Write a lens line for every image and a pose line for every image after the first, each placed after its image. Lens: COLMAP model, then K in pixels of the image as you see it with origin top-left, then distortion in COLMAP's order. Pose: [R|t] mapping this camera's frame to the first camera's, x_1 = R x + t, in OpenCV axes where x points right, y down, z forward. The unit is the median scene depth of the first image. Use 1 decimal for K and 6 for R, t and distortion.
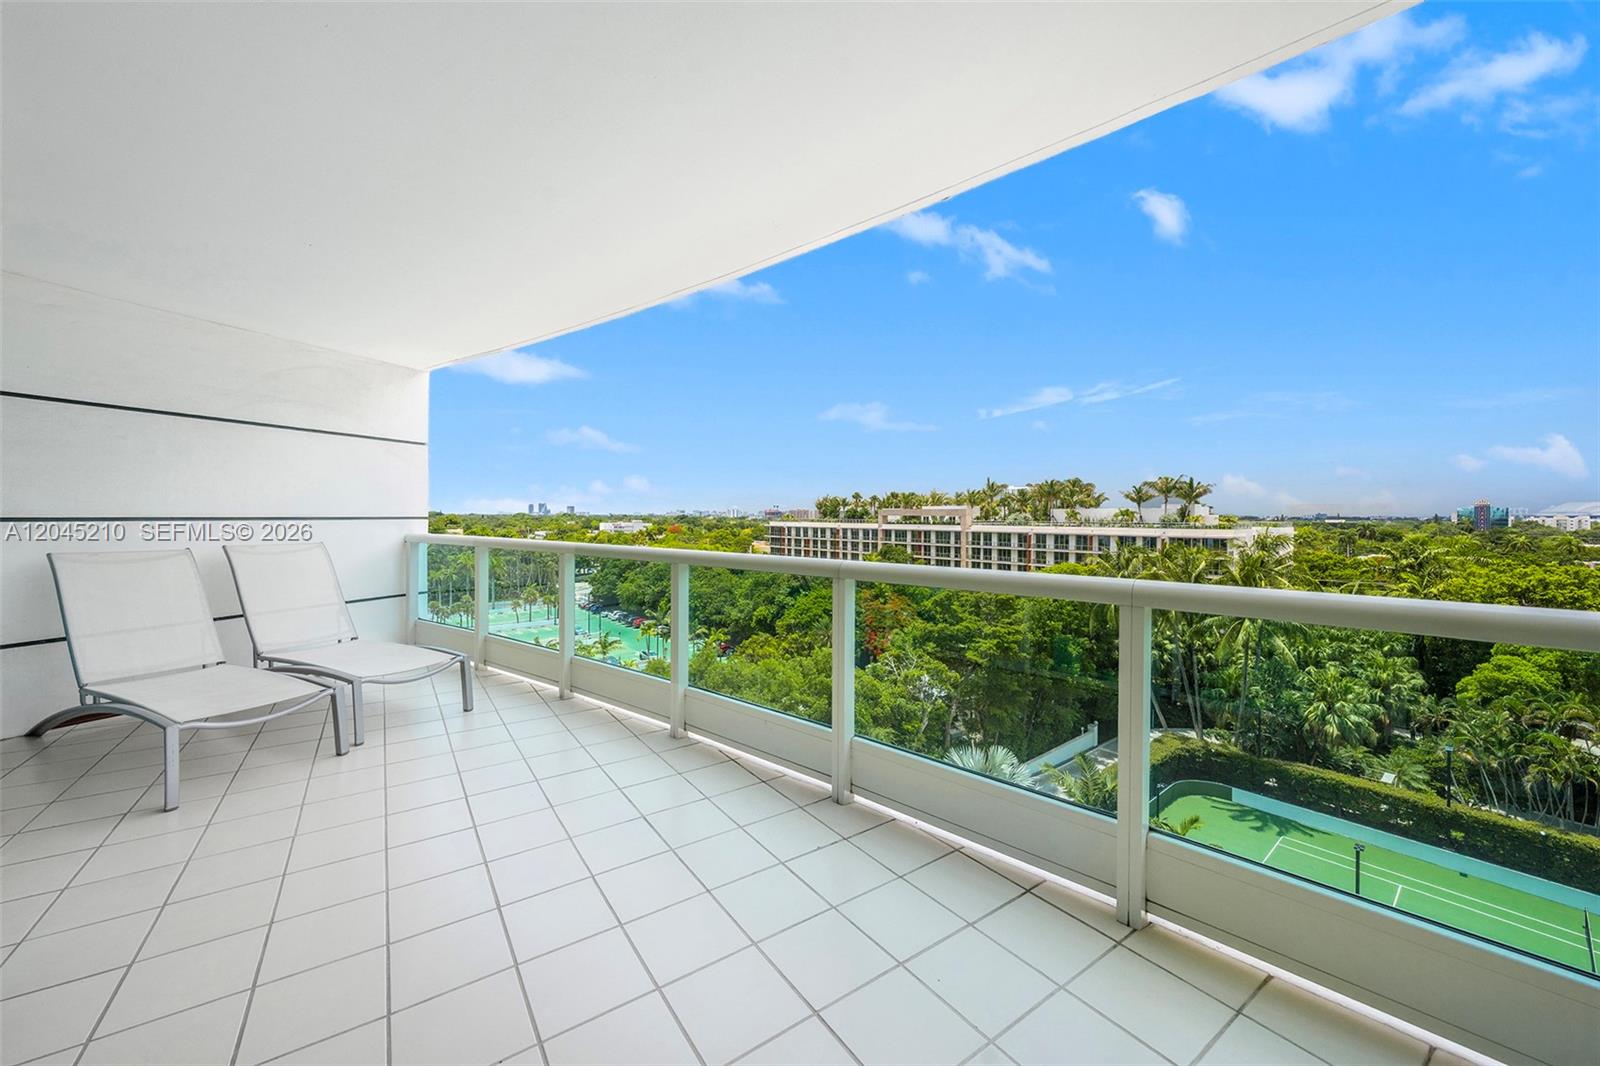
lens RADIAL K [[620.7, 0, 800.0], [0, 620.7, 533.0], [0, 0, 1]] dist [0.001852, 0.000121]
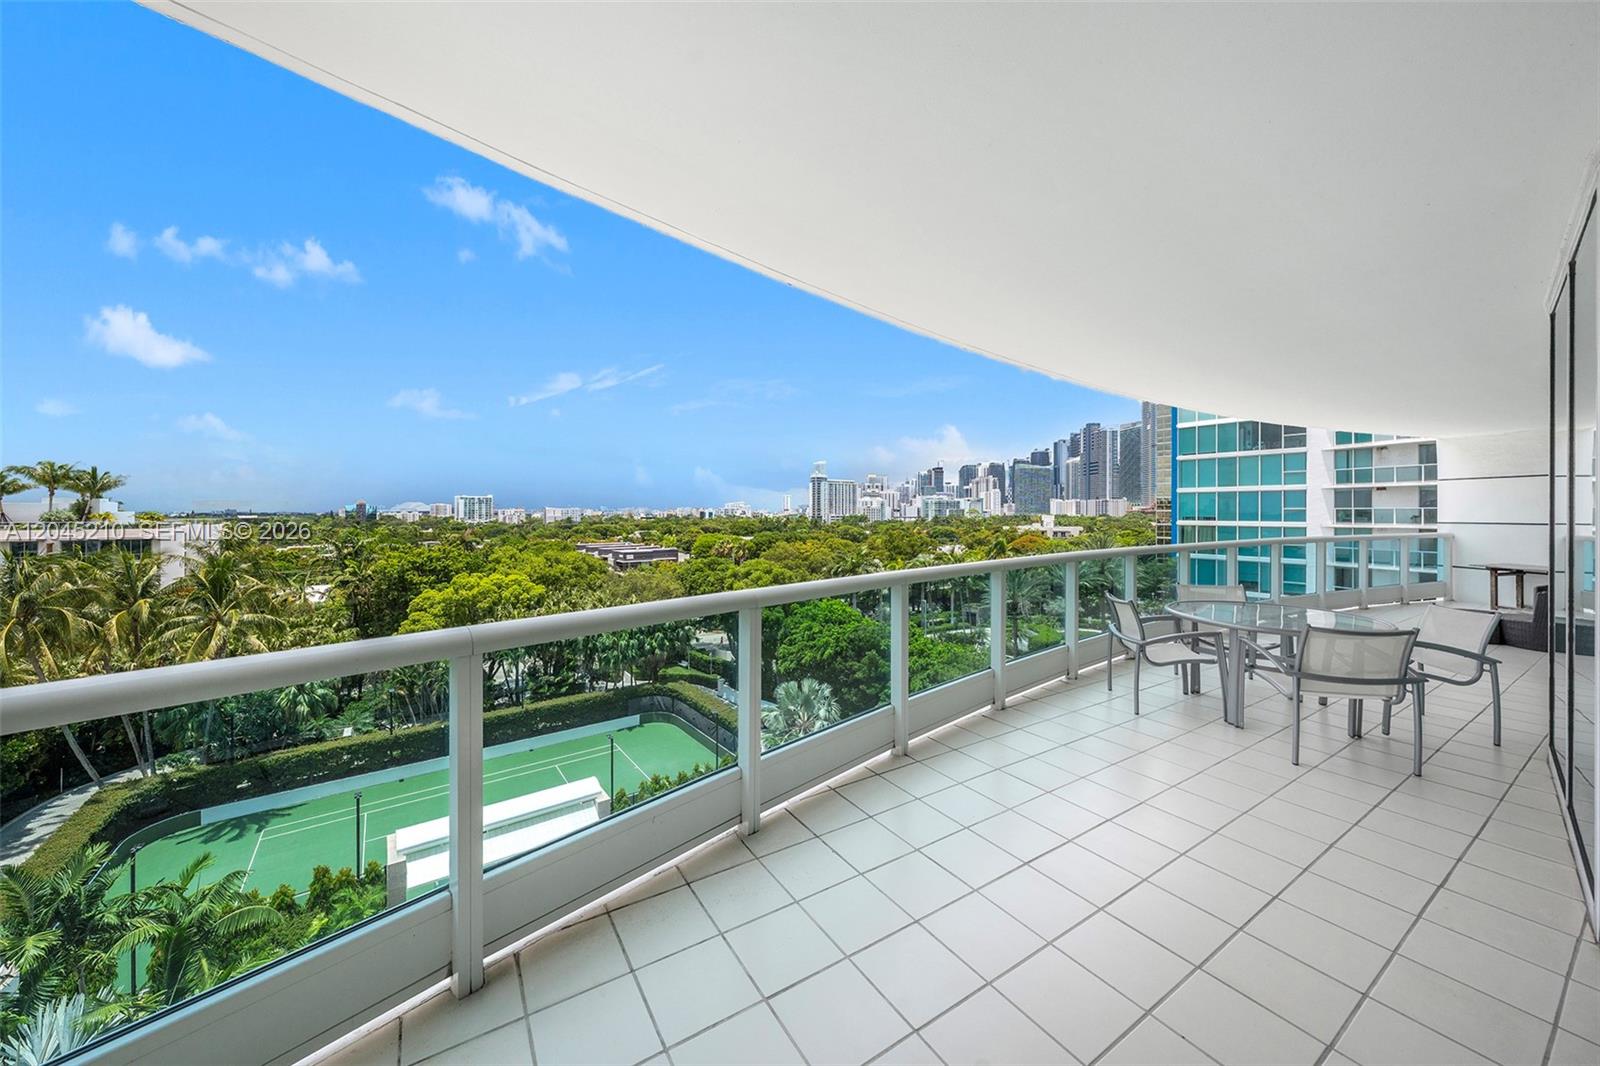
lens RADIAL K [[556.2, 0, 794.0], [0, 556.2, 517.9], [0, 0, 1]] dist [-0.000303, 0.000005]
pose [[0.048586, -0.011465, 0.998753, -0.076058], [0.026319, 0.999602, 0.010194, -0.006710], [-0.998472, 0.025791, 0.048868, 0.075249]]
